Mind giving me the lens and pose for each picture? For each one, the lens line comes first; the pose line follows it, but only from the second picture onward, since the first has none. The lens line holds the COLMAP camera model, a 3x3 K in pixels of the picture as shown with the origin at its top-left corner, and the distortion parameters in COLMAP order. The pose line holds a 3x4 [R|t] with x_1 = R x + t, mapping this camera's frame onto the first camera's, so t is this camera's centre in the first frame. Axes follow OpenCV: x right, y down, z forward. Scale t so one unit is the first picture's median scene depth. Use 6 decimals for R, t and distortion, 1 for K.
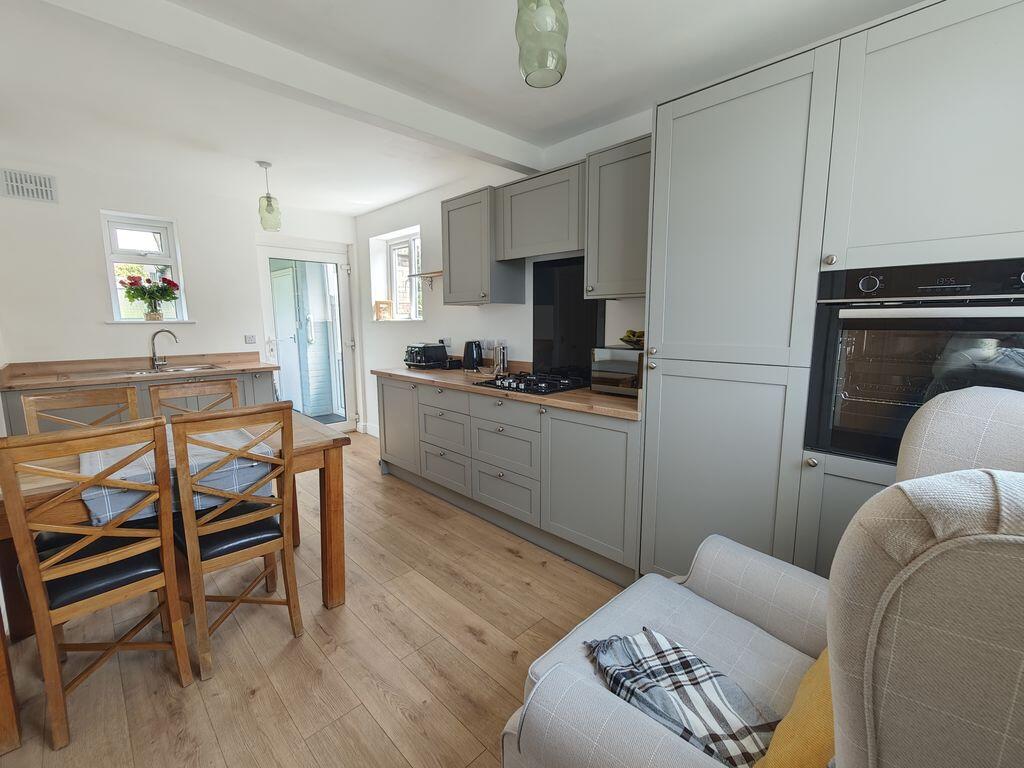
lens RADIAL K [[444.4, 0, 514.8], [0, 444.4, 383.8], [0, 0, 1]] dist [-0.003572, -0.000310]
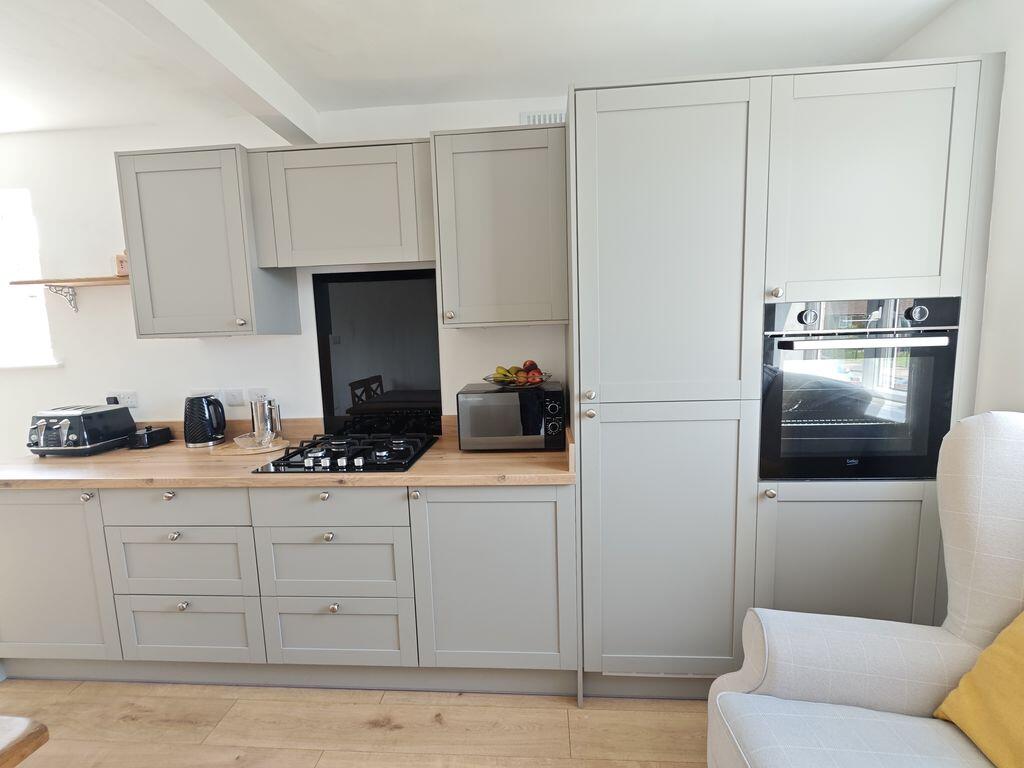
lens RADIAL K [[444.4, 0, 511.6], [0, 444.4, 384.2], [0, 0, 1]] dist [-0.003572, -0.000310]
pose [[0.749379, -0.094464, 0.655368, -0.205947], [0.122898, 0.992416, 0.002518, -0.073104], [-0.650636, 0.078656, 0.755305, 0.317454]]
